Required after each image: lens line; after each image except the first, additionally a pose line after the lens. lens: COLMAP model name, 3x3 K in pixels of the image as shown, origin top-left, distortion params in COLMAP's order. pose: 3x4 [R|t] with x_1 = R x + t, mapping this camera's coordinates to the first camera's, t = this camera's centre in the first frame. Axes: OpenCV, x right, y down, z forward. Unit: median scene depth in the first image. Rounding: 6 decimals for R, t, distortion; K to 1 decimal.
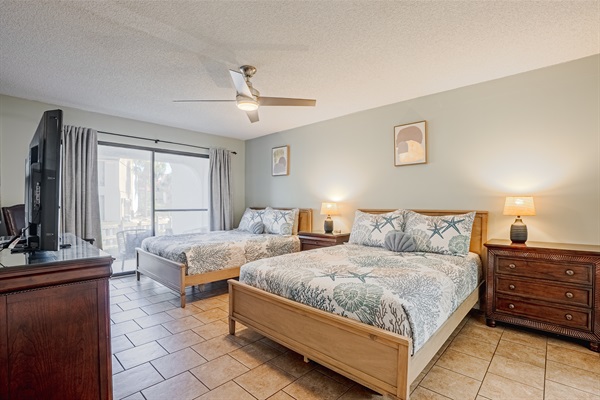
lens RADIAL K [[275.5, 0, 303.7], [0, 275.5, 202.3], [0, 0, 1]] dist [-0.037912, -0.000129]
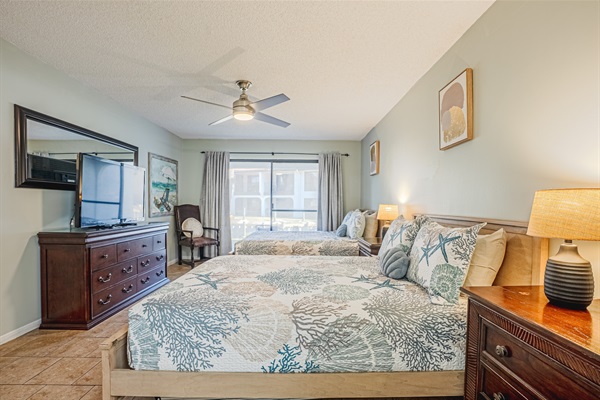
lens RADIAL K [[275.5, 0, 303.6], [0, 275.5, 201.3], [0, 0, 1]] dist [-0.037912, -0.000129]
pose [[0.697469, -0.000663, -0.716615, 0.443190], [-0.009426, 0.999905, -0.010098, 0.001270], [0.716553, 0.013798, 0.697396, 0.236367]]
